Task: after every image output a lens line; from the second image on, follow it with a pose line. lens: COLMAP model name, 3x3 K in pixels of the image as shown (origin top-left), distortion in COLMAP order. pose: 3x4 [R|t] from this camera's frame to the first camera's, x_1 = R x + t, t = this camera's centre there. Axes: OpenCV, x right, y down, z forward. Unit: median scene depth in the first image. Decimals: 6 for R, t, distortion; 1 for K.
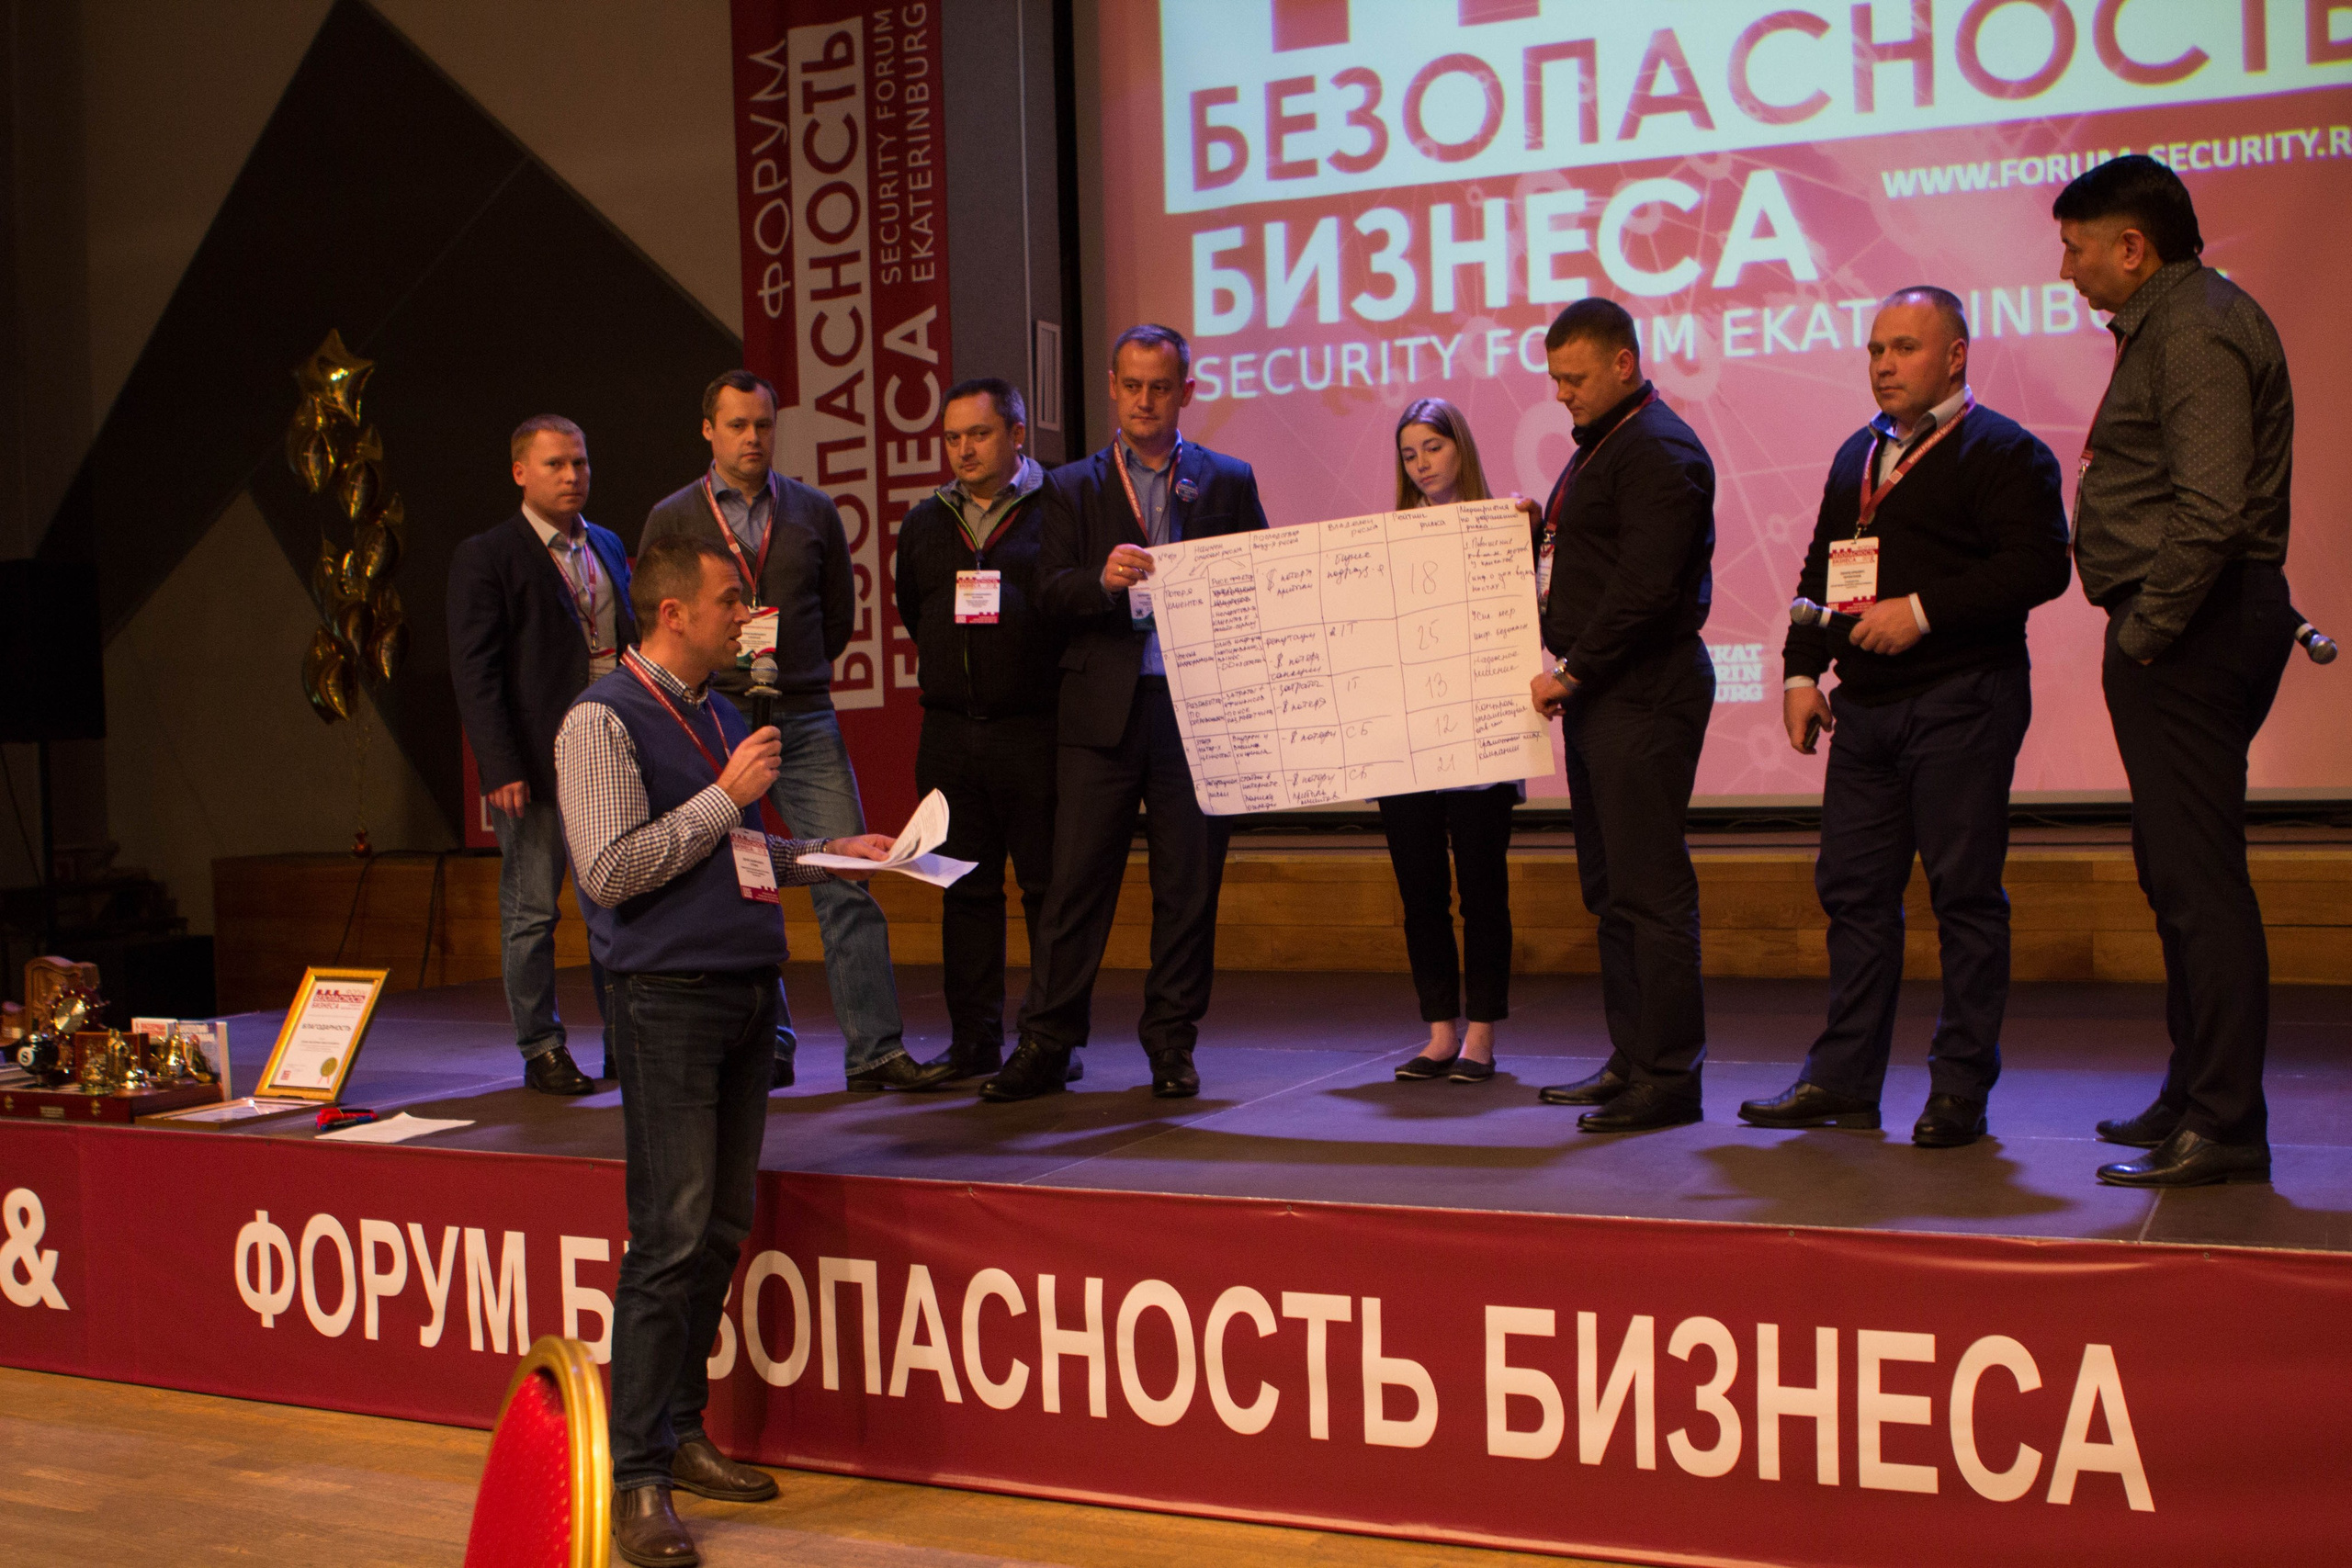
lens RADIAL K [[2604.1, 0, 1170.1], [0, 2604.1, 812.7], [0, 0, 1]] dist [-0.127901, 0.130682]
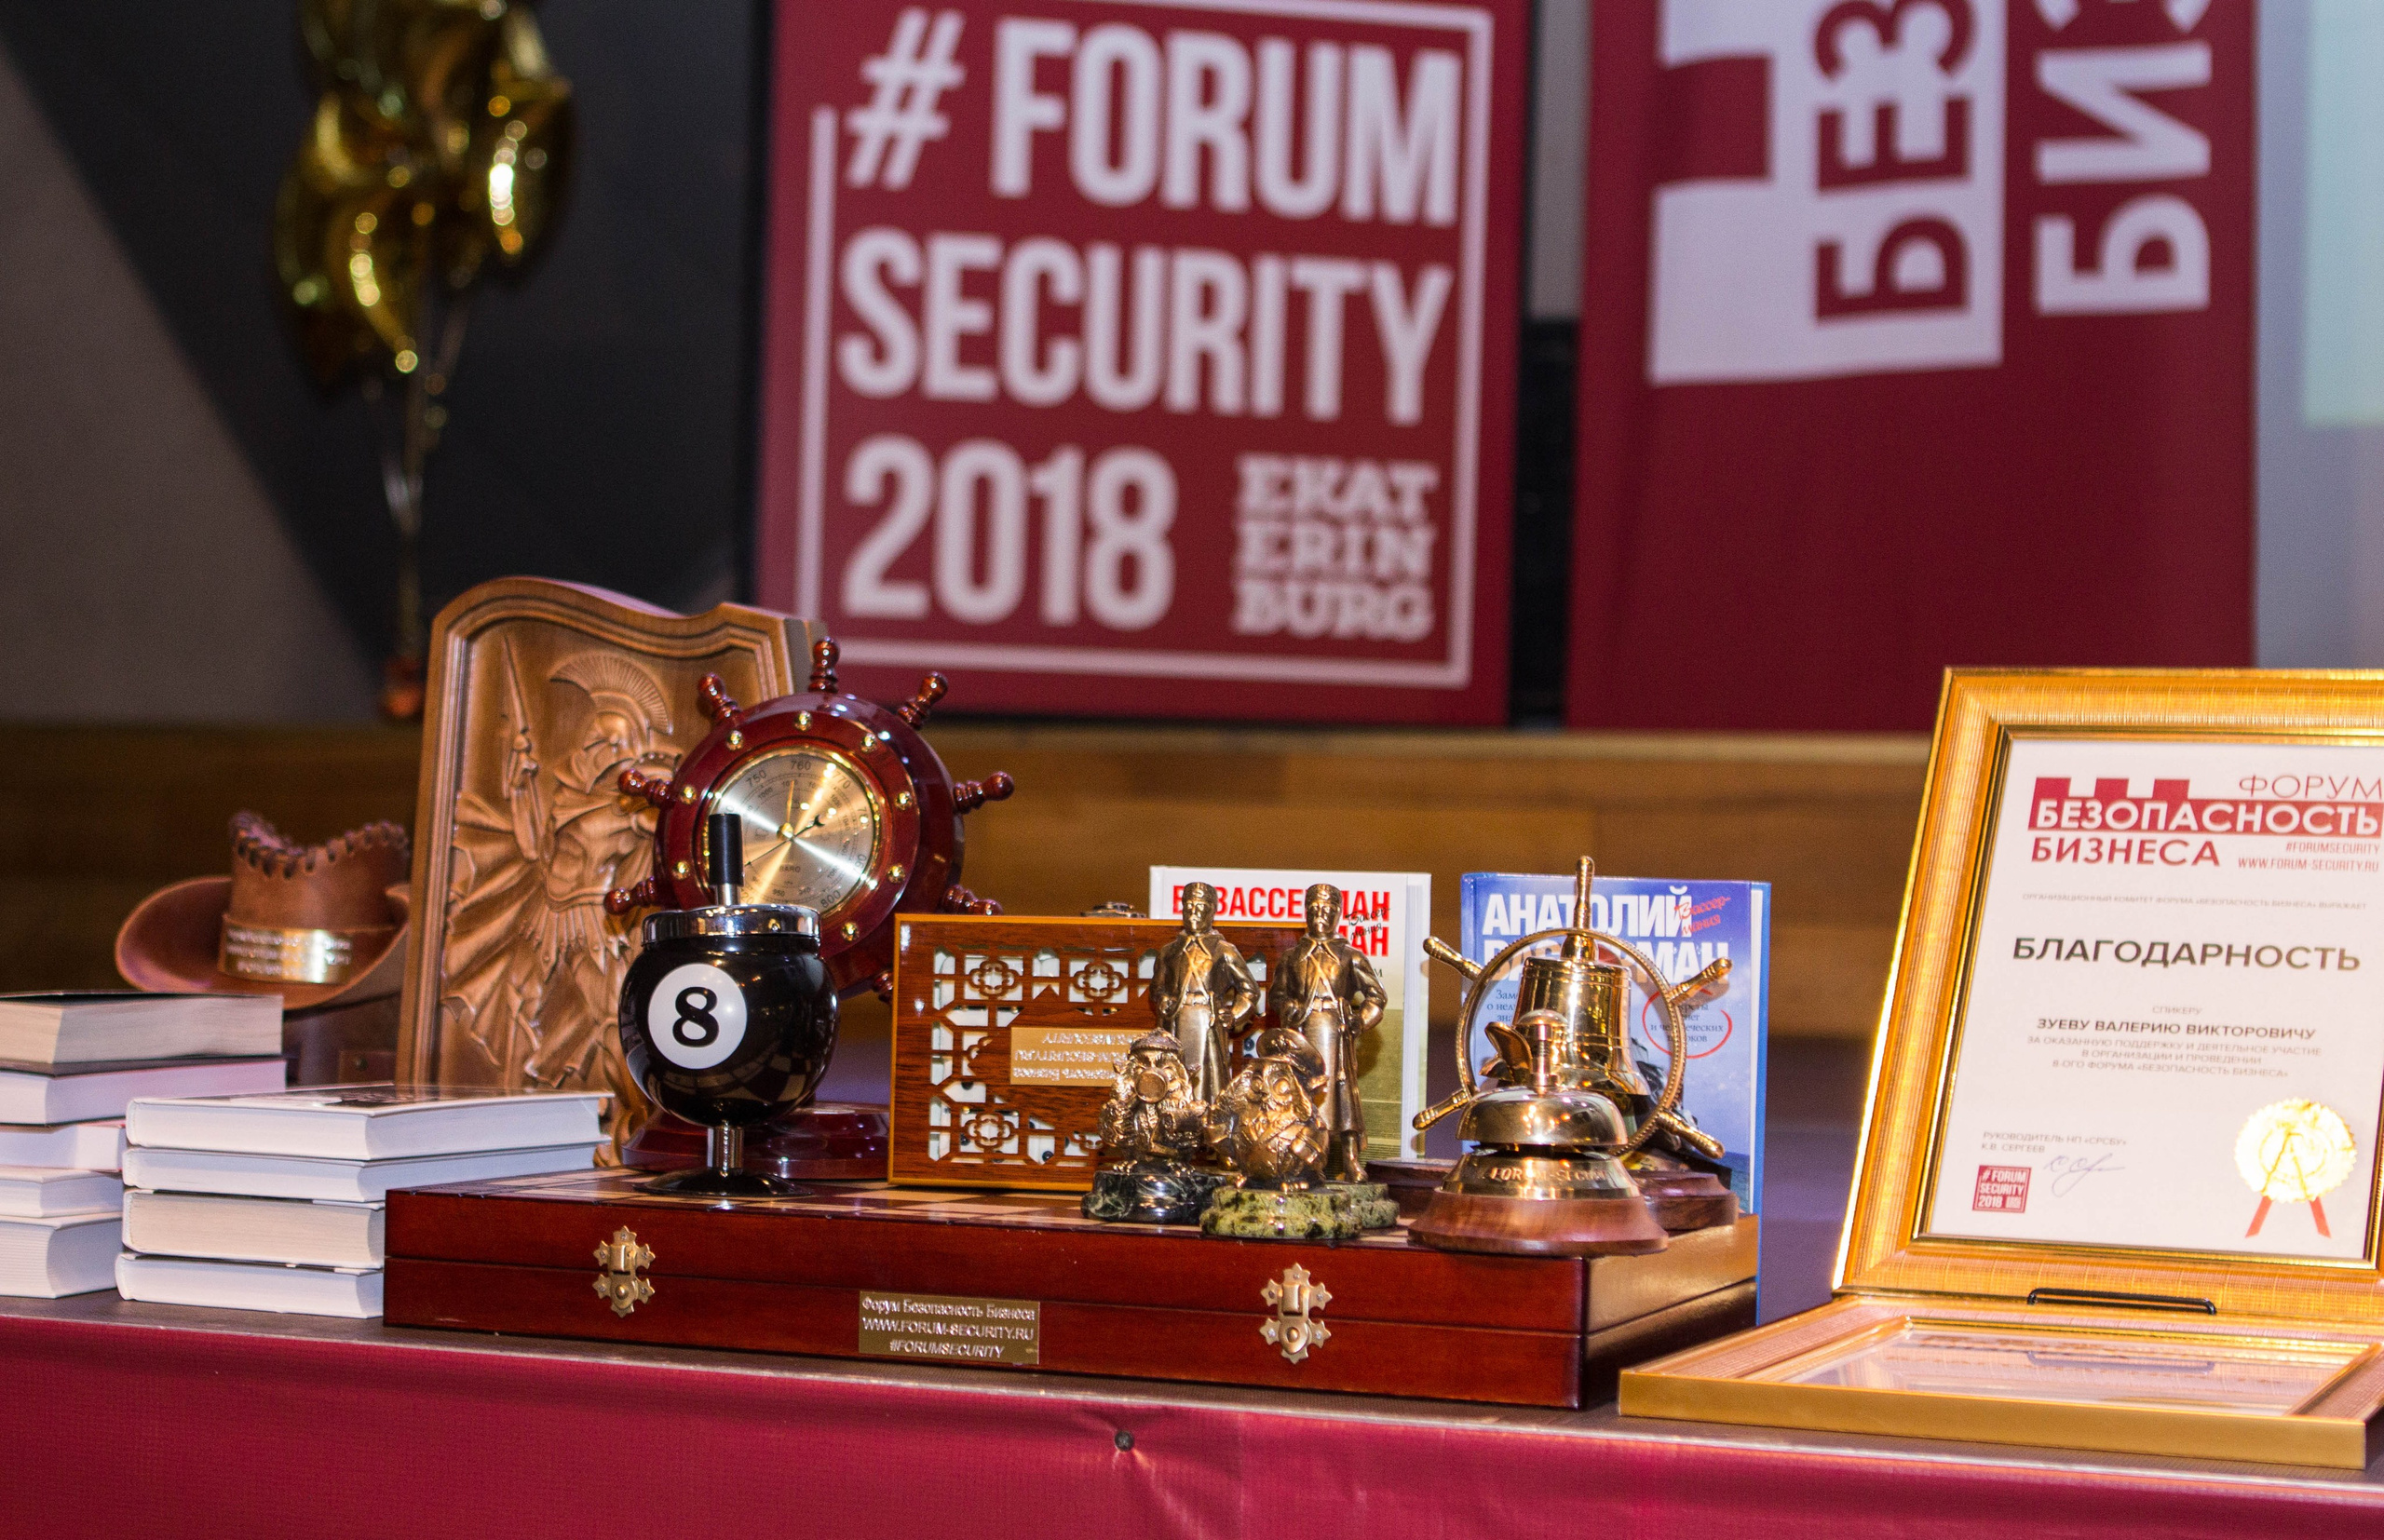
lens RADIAL K [[4184.2, 0, 1192.0], [0, 4184.2, 770.0], [0, 0, 1]] dist [0.016534, -0.094130]
pose [[0.995426, 0.054000, 0.078811, -0.269464], [-0.049516, 0.997101, -0.057780, 0.057194], [-0.081702, 0.053614, 0.995214, 0.426519]]
